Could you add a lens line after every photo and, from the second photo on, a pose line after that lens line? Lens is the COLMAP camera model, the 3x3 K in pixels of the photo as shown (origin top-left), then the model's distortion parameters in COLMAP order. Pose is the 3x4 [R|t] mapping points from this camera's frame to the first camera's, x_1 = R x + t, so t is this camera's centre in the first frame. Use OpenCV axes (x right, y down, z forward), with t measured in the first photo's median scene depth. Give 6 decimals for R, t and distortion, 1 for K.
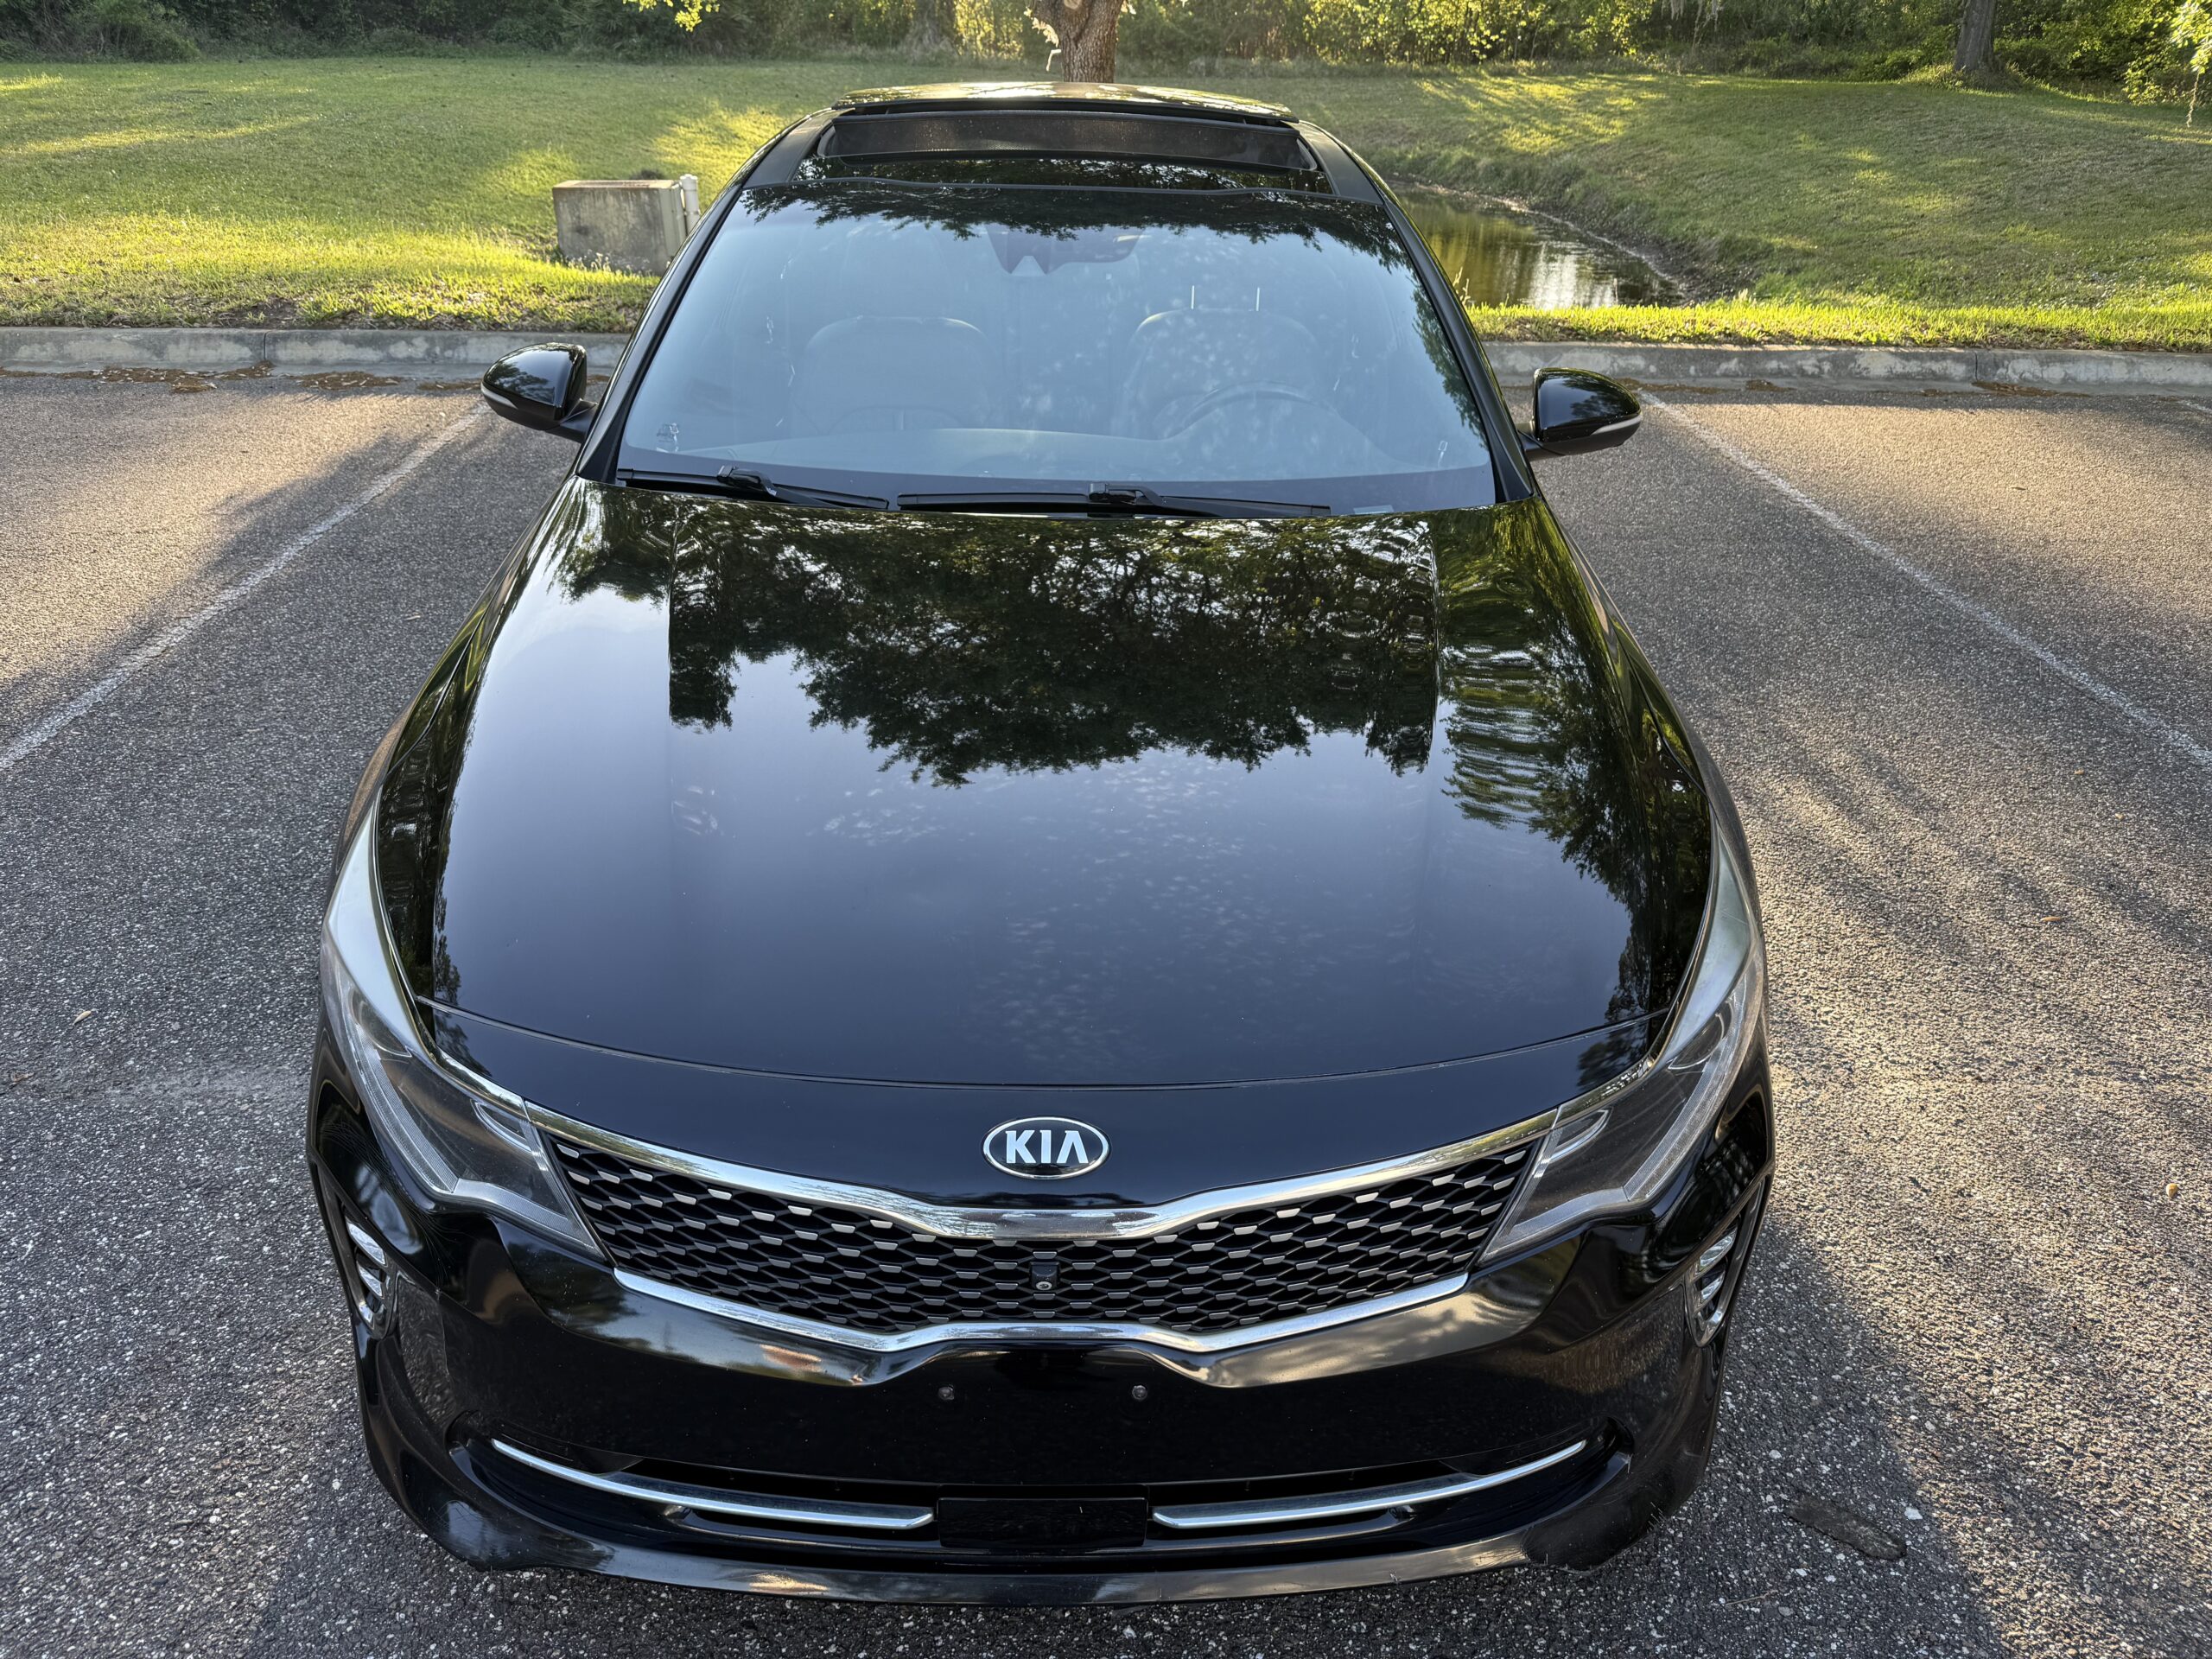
lens RADIAL K [[1564.1, 0, 1106.0], [0, 1564.1, 829.5], [0, 0, 1]] dist [0.007957, -0.010361]
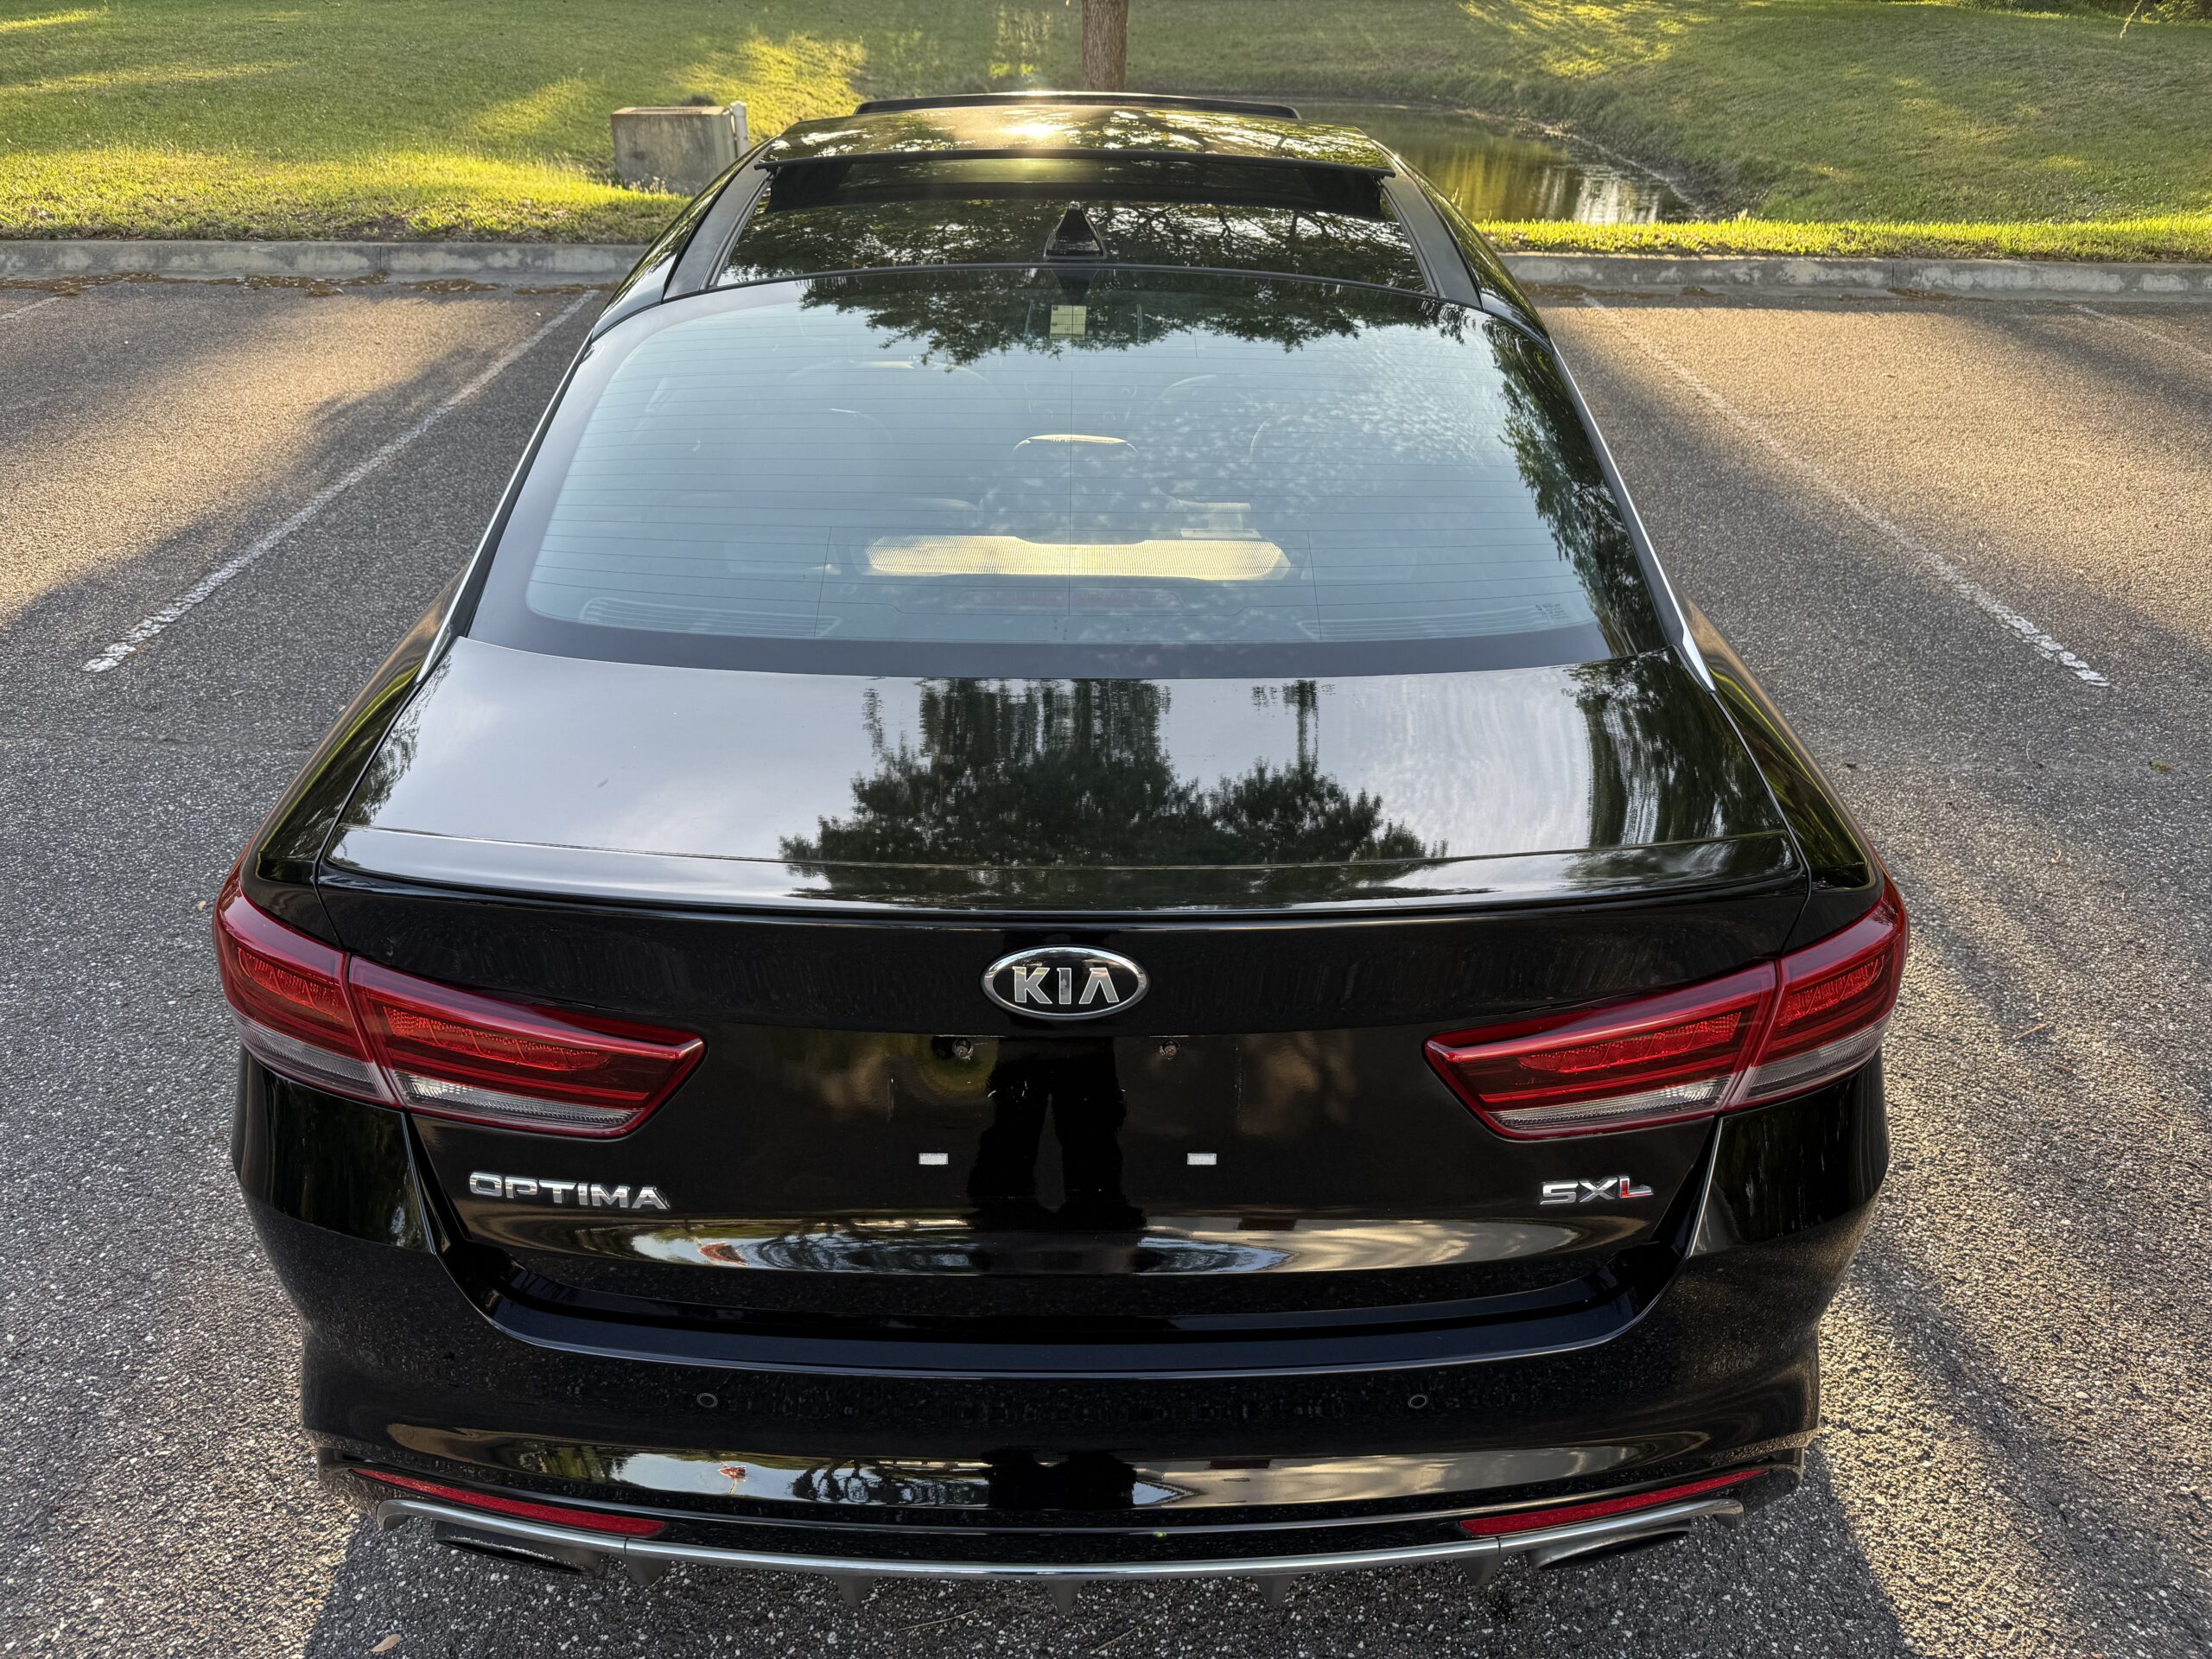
lens RADIAL K [[1564.1, 0, 1106.0], [0, 1564.1, 829.5], [0, 0, 1]] dist [0.007957, -0.010361]
pose [[0.999592, 0.008865, -0.027137, 0.029339], [-0.007745, 0.999125, 0.041092, 0.057791], [0.027478, -0.040865, 0.998787, -0.145543]]
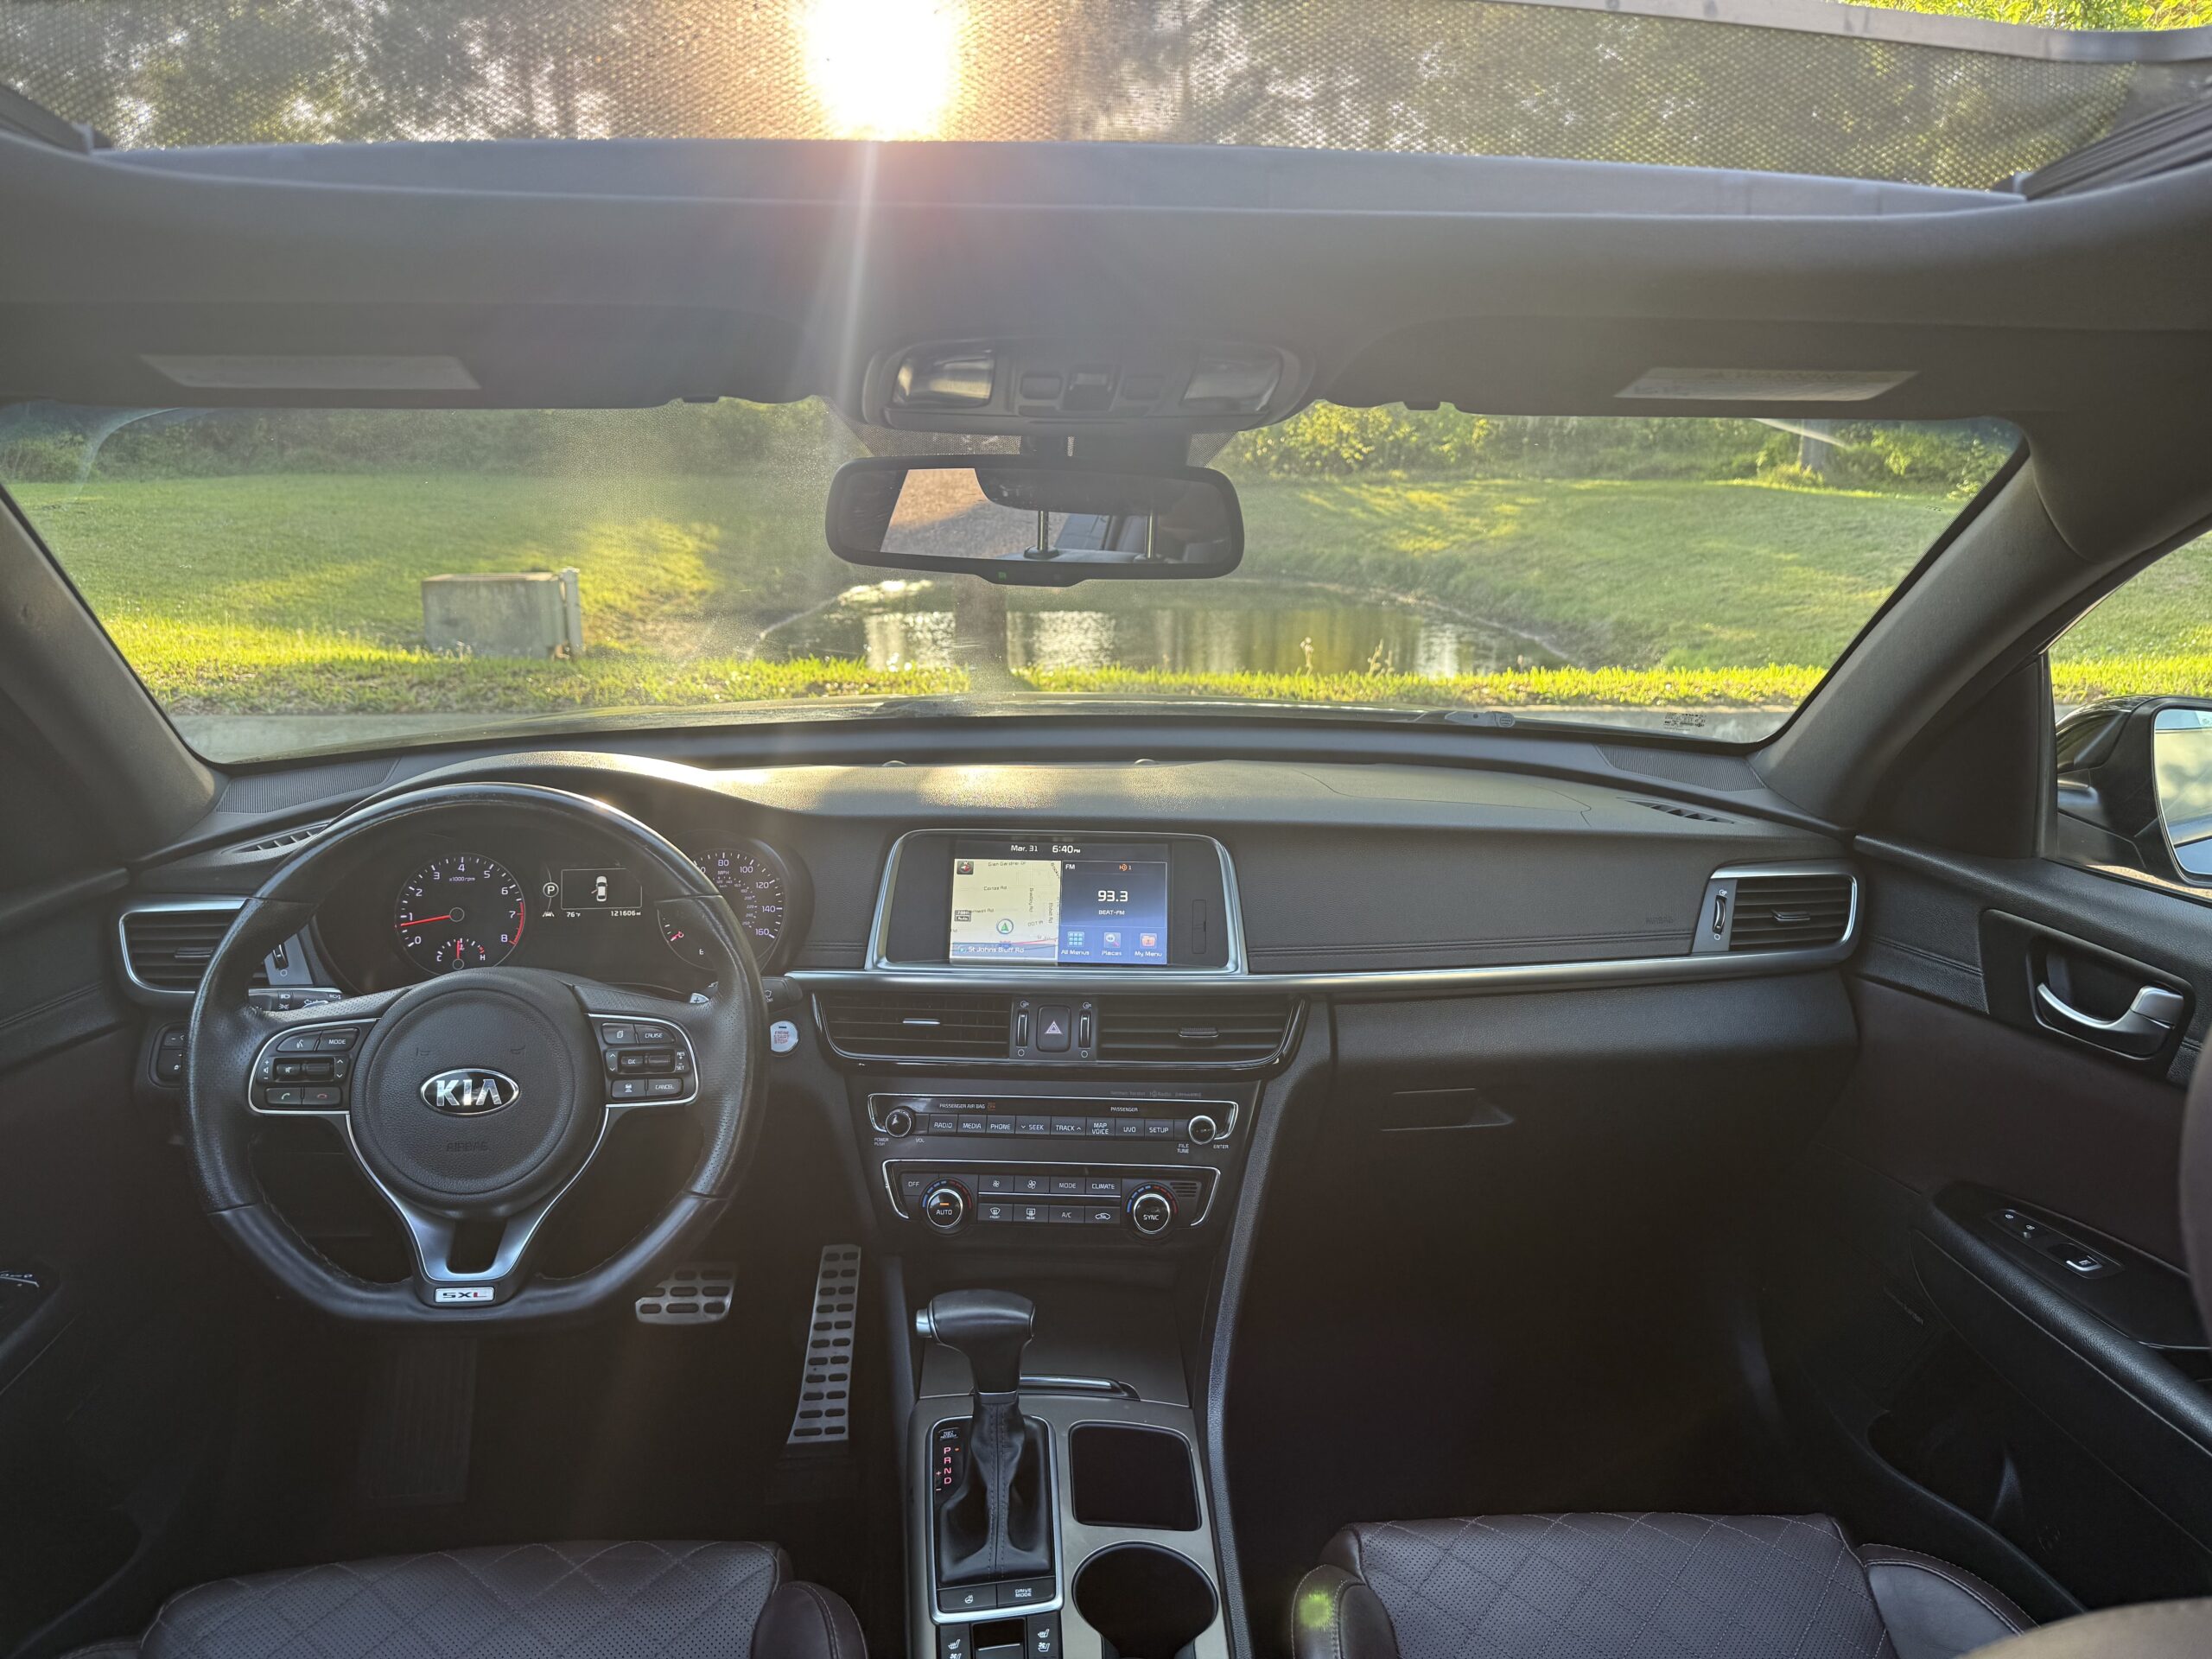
lens RADIAL K [[1551.8, 0, 1106.0], [0, 1551.8, 829.5], [0, 0, 1]] dist [0.131536, -0.225549]
pose [[0.997947, -0.021090, 0.060473, 0.002395], [0.034823, 0.971134, -0.235980, -0.049386], [-0.053750, 0.237601, 0.969874, 0.187914]]
